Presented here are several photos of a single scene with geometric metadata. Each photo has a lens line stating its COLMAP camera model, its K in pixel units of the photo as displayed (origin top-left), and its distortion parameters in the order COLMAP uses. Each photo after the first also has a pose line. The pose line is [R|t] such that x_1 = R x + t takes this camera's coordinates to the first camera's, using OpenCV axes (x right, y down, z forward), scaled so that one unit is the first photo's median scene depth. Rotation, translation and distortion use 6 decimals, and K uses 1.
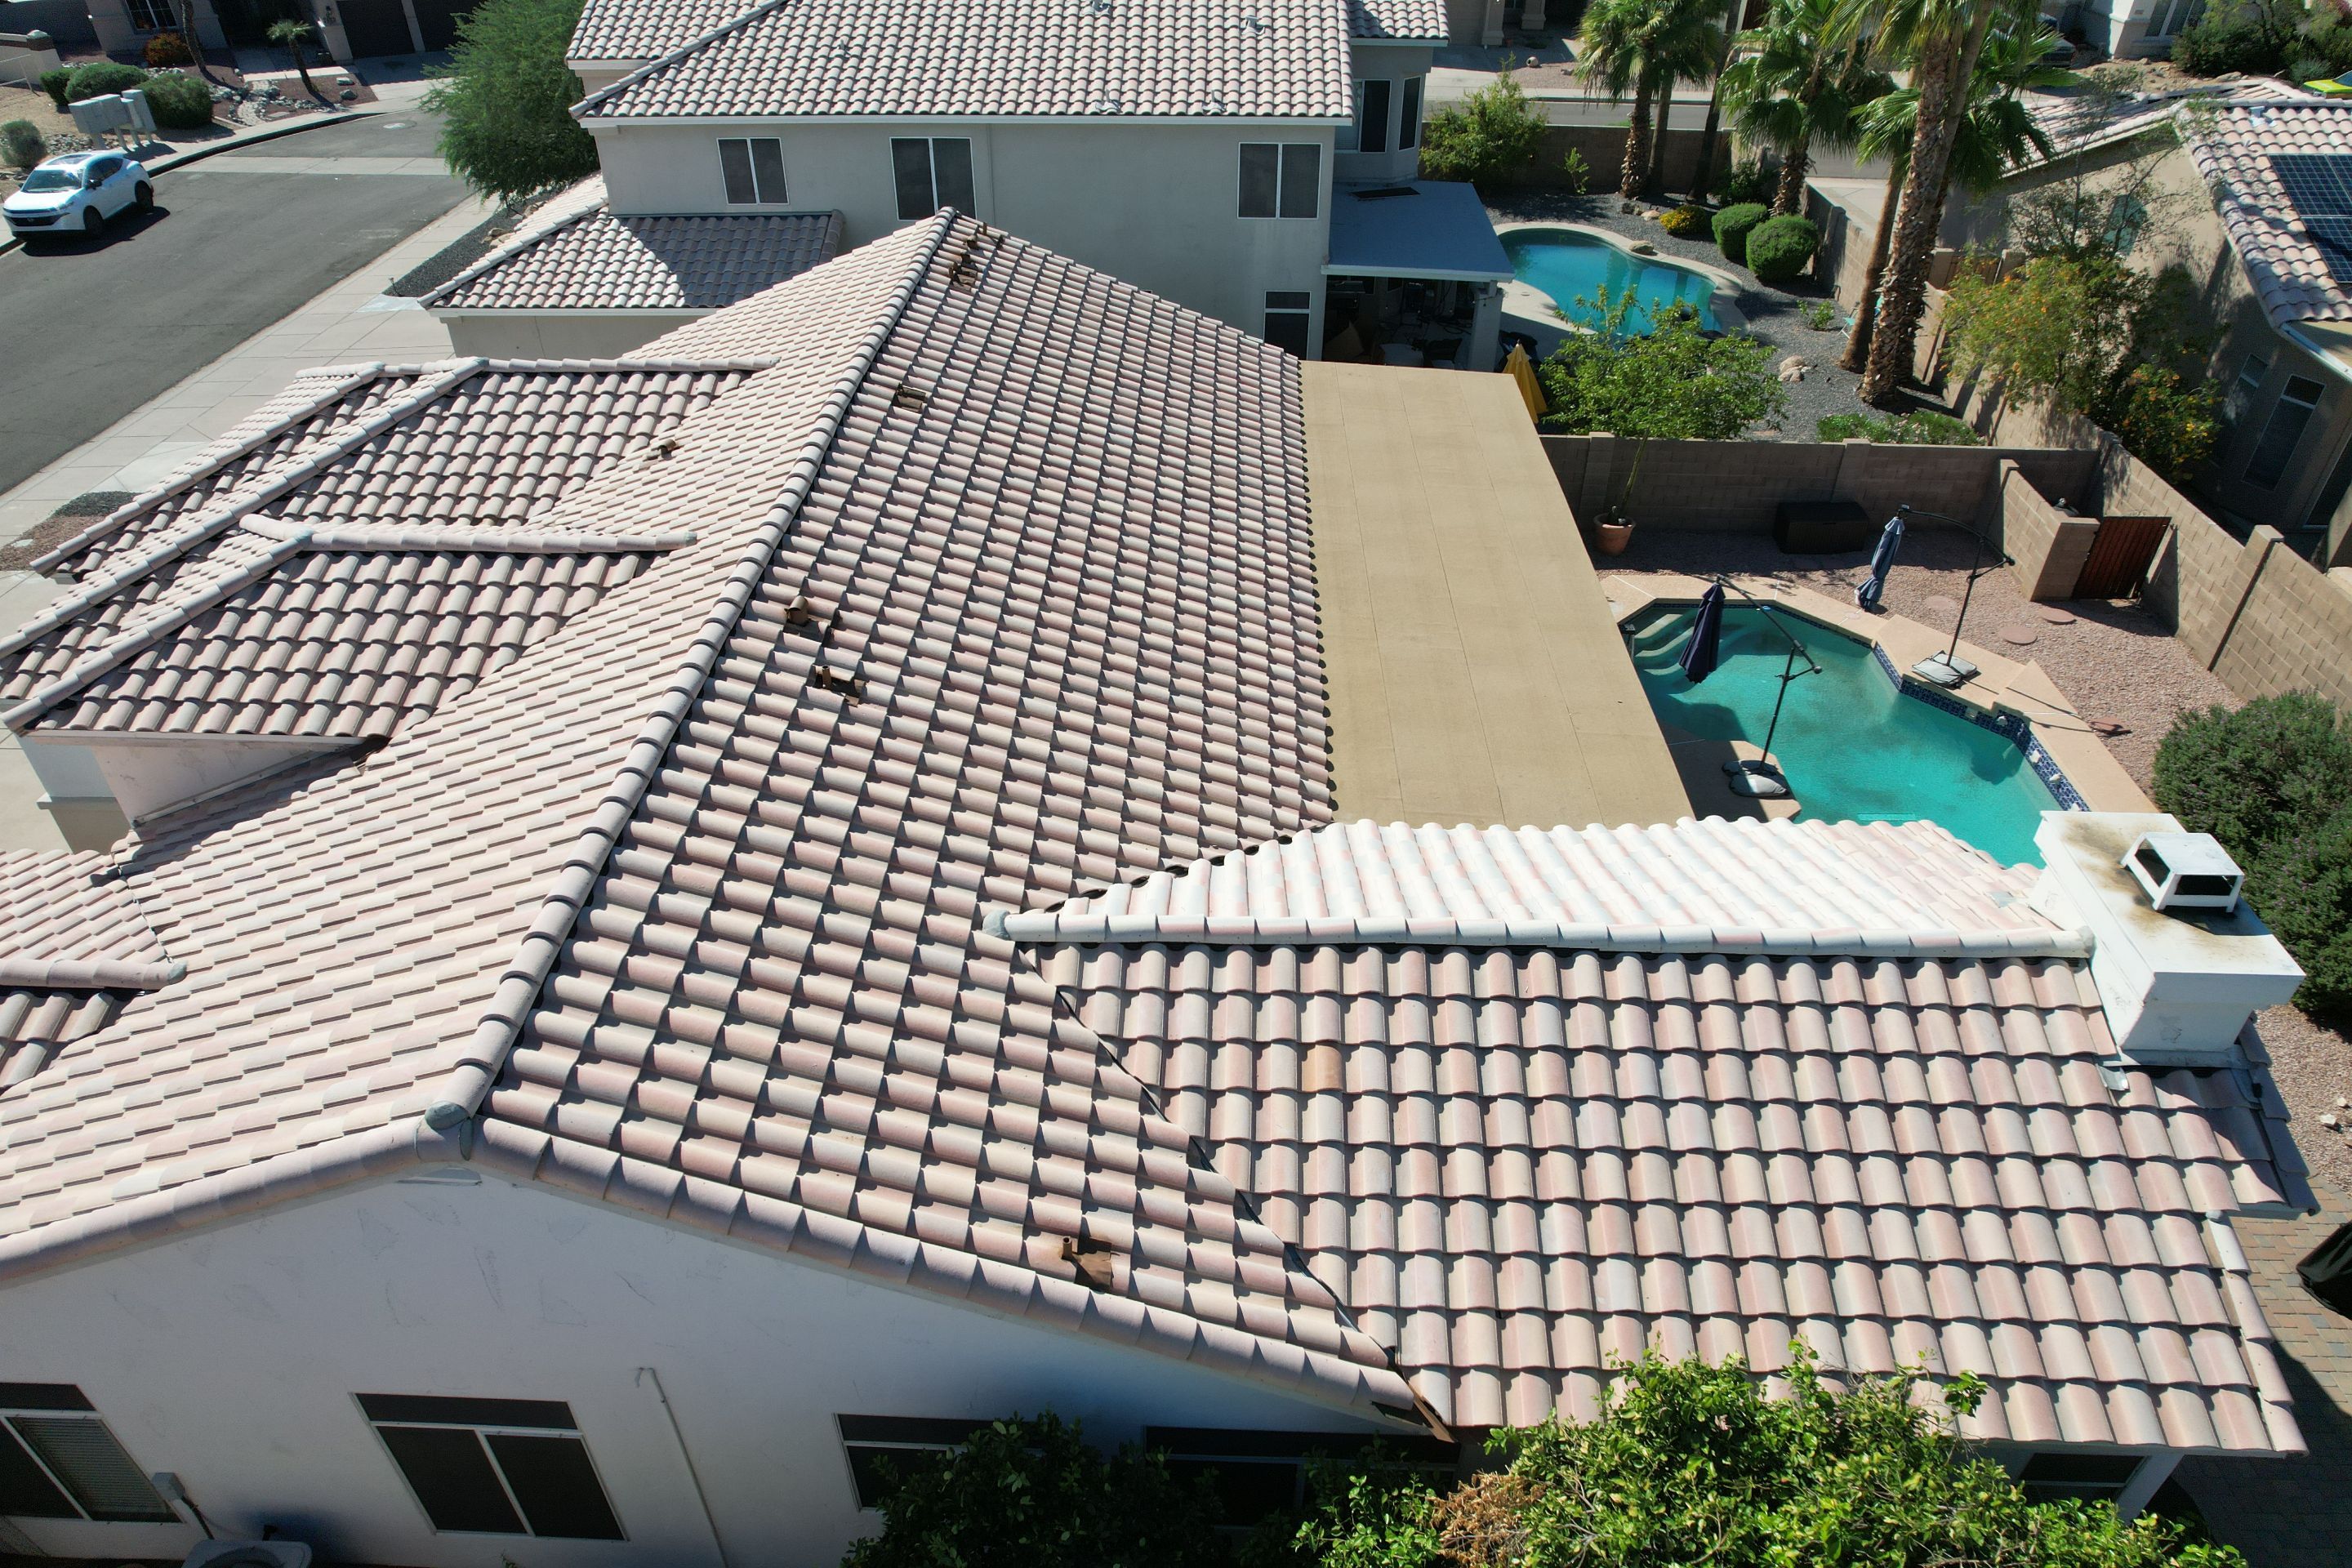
lens RADIAL K [[1496.4, 0, 1170.3], [0, 1496.4, 792.2], [0, 0, 1]] dist [-0.075449, 0.067480]
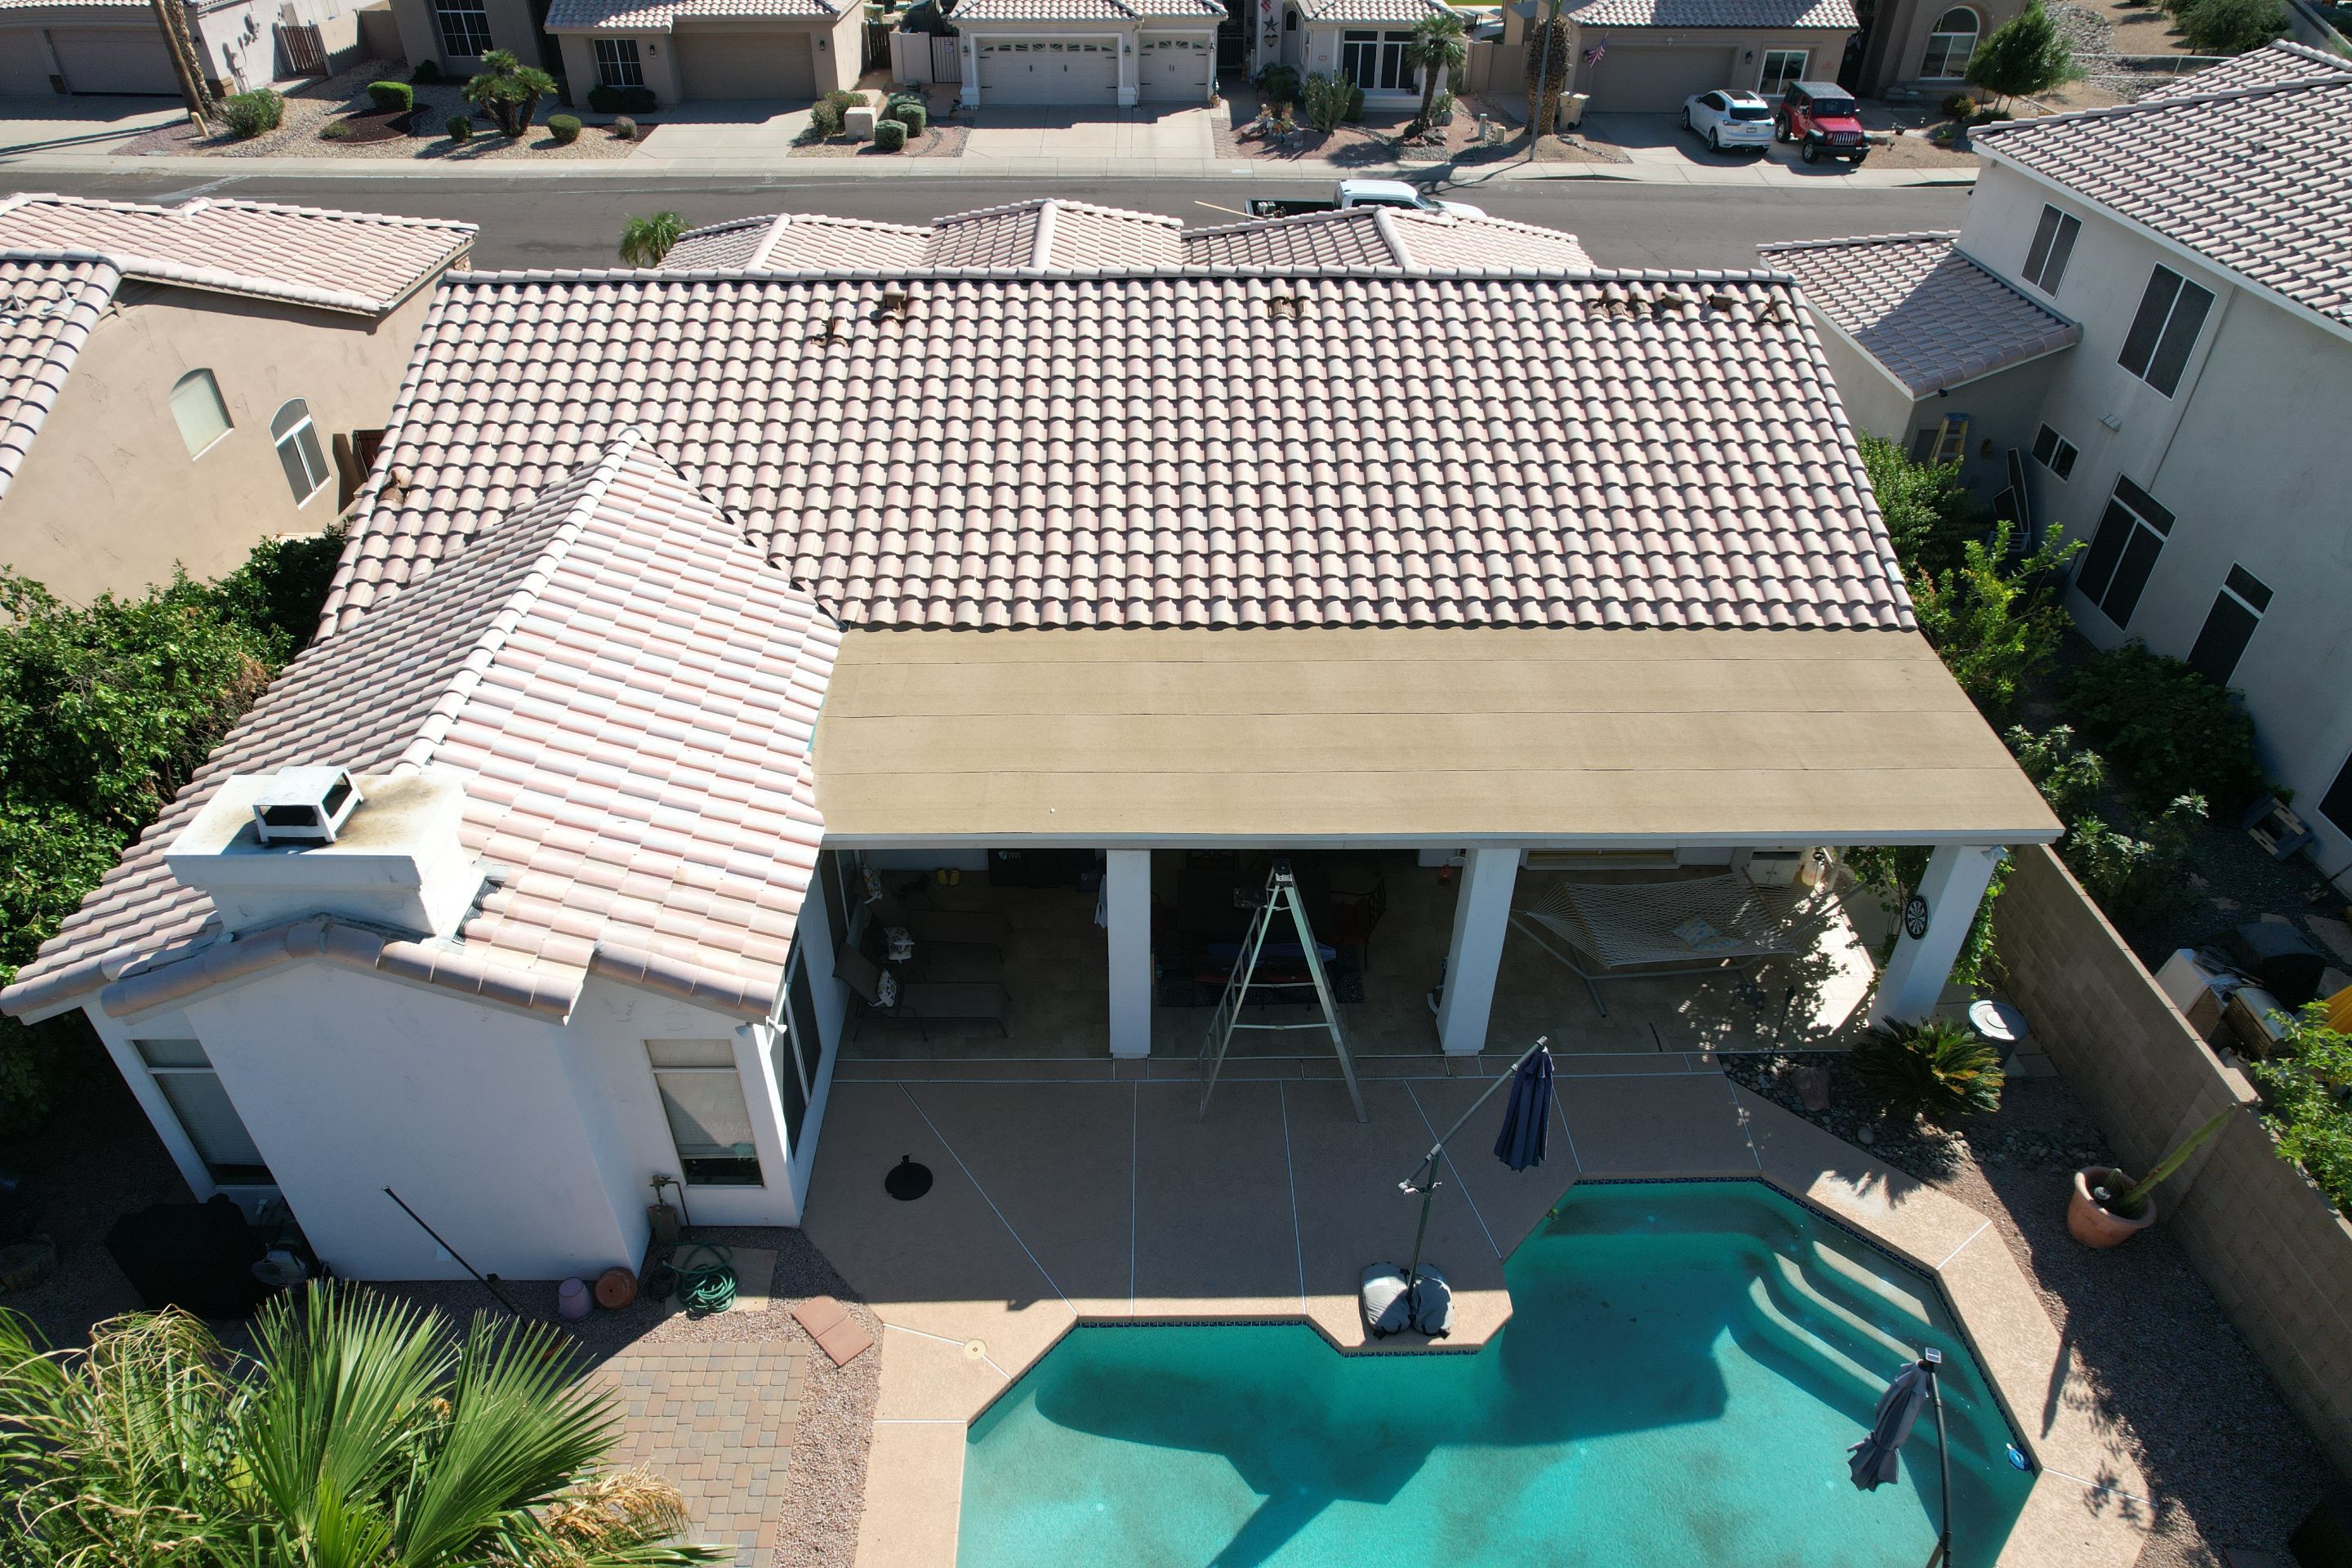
lens RADIAL K [[1496.4, 0, 1170.3], [0, 1496.4, 792.2], [0, 0, 1]] dist [-0.075449, 0.067480]
pose [[0.056671, 0.591096, -0.804608, 0.910202], [-0.603297, 0.662403, 0.444134, -0.450951], [0.795501, 0.460248, 0.394145, 0.635430]]
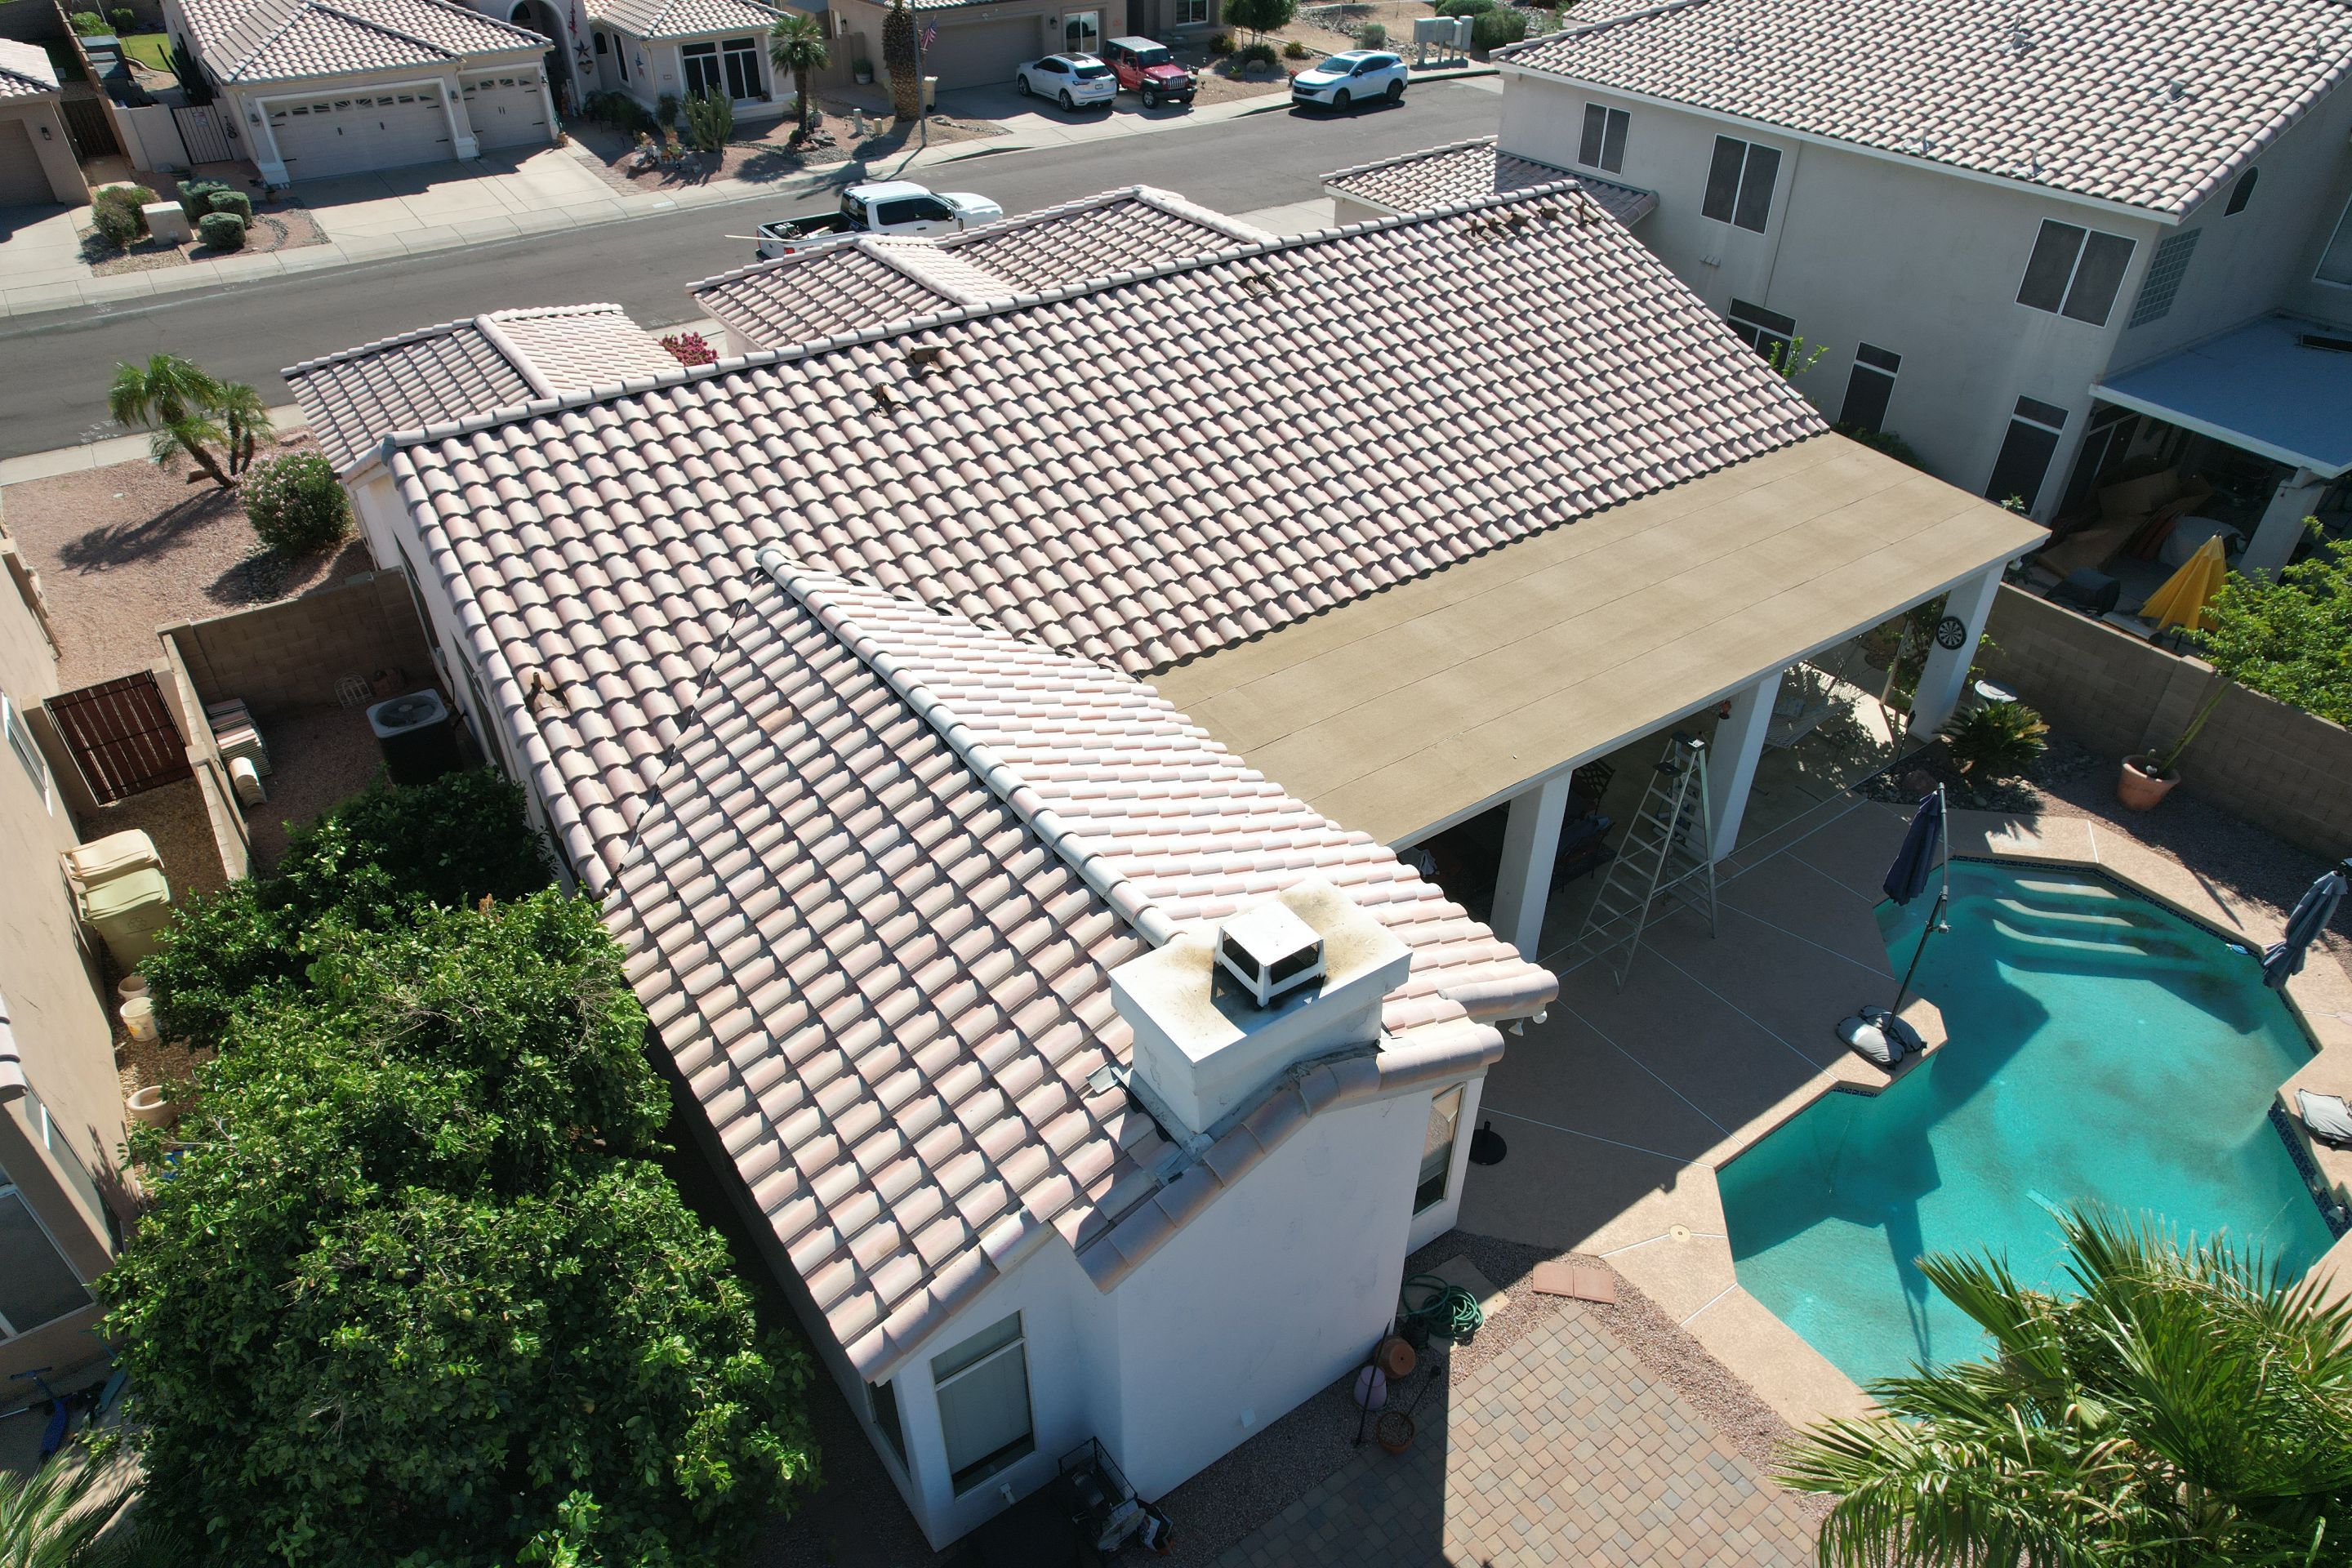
lens RADIAL K [[1513.4, 0, 1168.3], [0, 1513.4, 794.7], [0, 0, 1]] dist [-0.103251, 0.105136]
pose [[0.602421, 0.473486, -0.642573, 0.713615], [-0.477130, 0.859001, 0.185647, -0.100532], [0.639872, 0.194754, 0.743394, 0.147592]]
